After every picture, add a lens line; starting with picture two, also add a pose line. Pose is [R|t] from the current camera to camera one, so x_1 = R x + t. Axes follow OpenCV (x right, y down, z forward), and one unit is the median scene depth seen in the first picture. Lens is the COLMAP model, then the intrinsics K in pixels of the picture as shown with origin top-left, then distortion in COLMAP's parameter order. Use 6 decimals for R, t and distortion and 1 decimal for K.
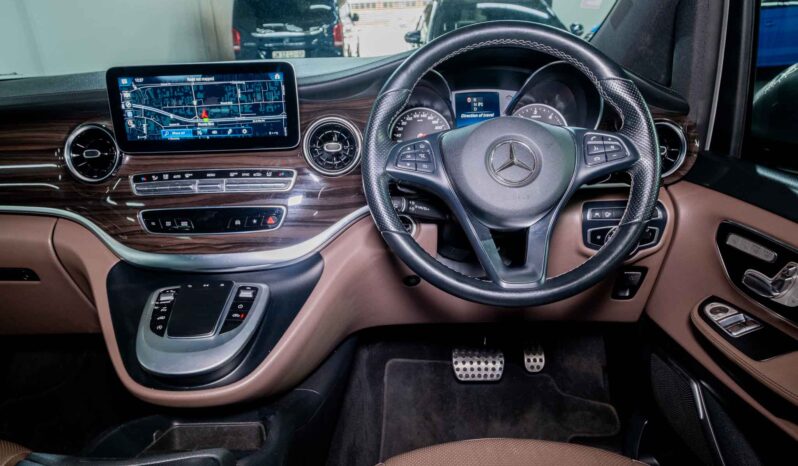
lens RADIAL K [[515.4, 0, 399.0], [0, 515.4, 233.0], [0, 0, 1]] dist [0.001427, 0.001831]
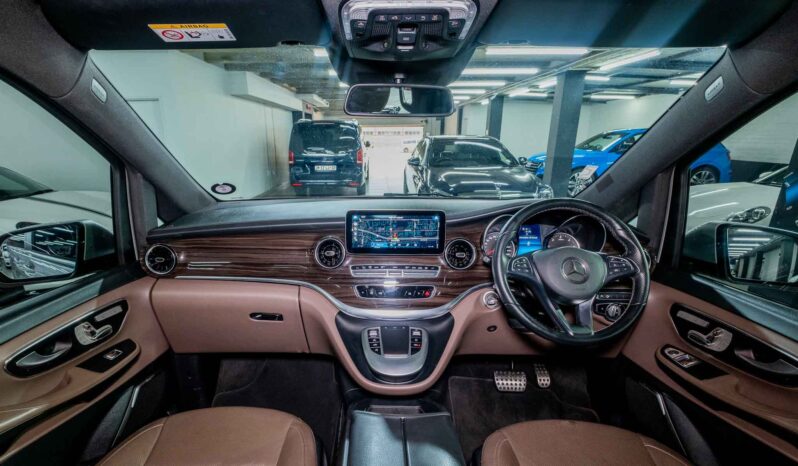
lens RADIAL K [[361.2, 0, 389.3], [0, 361.2, 251.3], [0, 0, 1]] dist [0.000675, -0.000203]
pose [[0.999301, 0.037116, -0.004556, -0.383221], [-0.037391, 0.993419, -0.108265, -0.028303], [0.000507, 0.108360, 0.994112, -0.302005]]
